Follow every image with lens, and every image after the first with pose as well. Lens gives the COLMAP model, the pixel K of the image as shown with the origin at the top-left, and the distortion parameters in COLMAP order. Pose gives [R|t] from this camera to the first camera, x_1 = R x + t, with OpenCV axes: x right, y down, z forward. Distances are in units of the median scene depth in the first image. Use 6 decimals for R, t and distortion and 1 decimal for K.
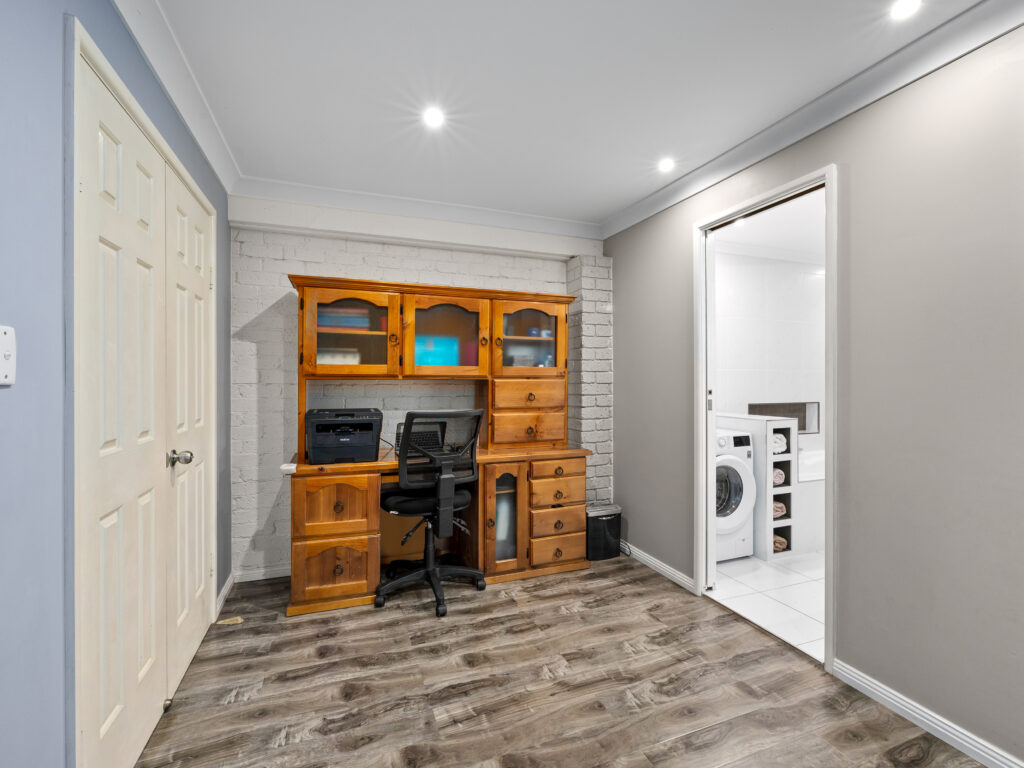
lens RADIAL K [[457.0, 0, 510.7], [0, 457.0, 383.4], [0, 0, 1]] dist [0.001288, -0.000128]
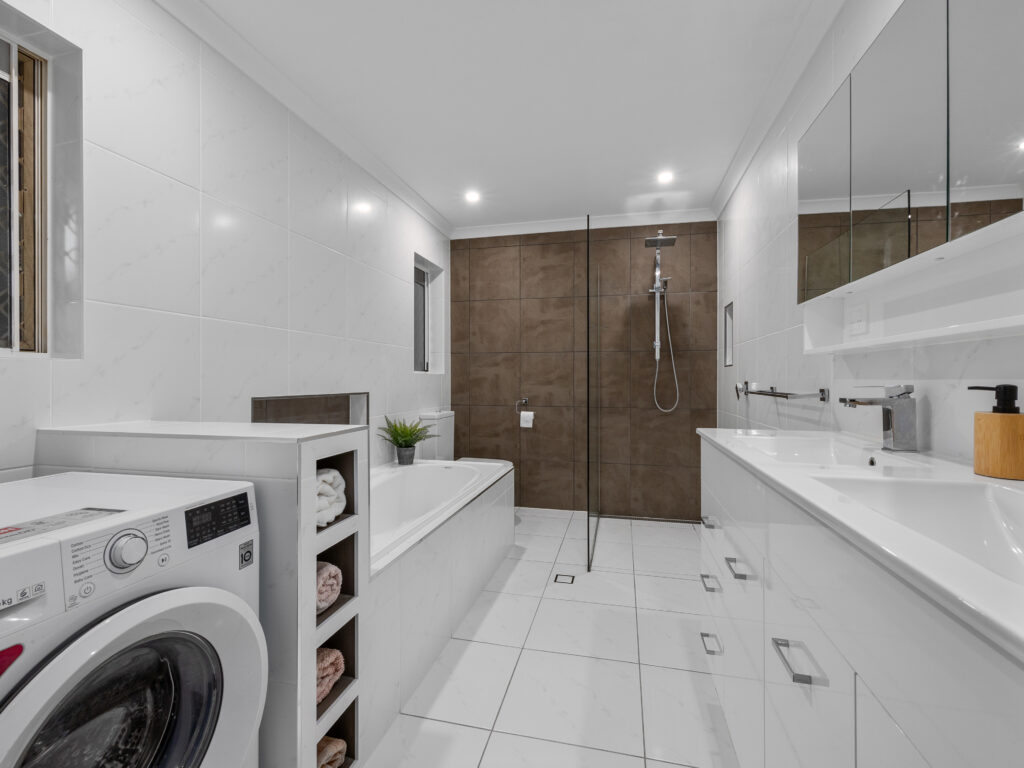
lens RADIAL K [[457.0, 0, 510.9], [0, 457.0, 383.0], [0, 0, 1]] dist [0.001288, -0.000128]
pose [[0.558866, -0.001277, 0.829257, 0.360274], [0.003730, 0.999993, -0.000974, 0.039682], [-0.829250, 0.003637, 0.558867, 0.669106]]
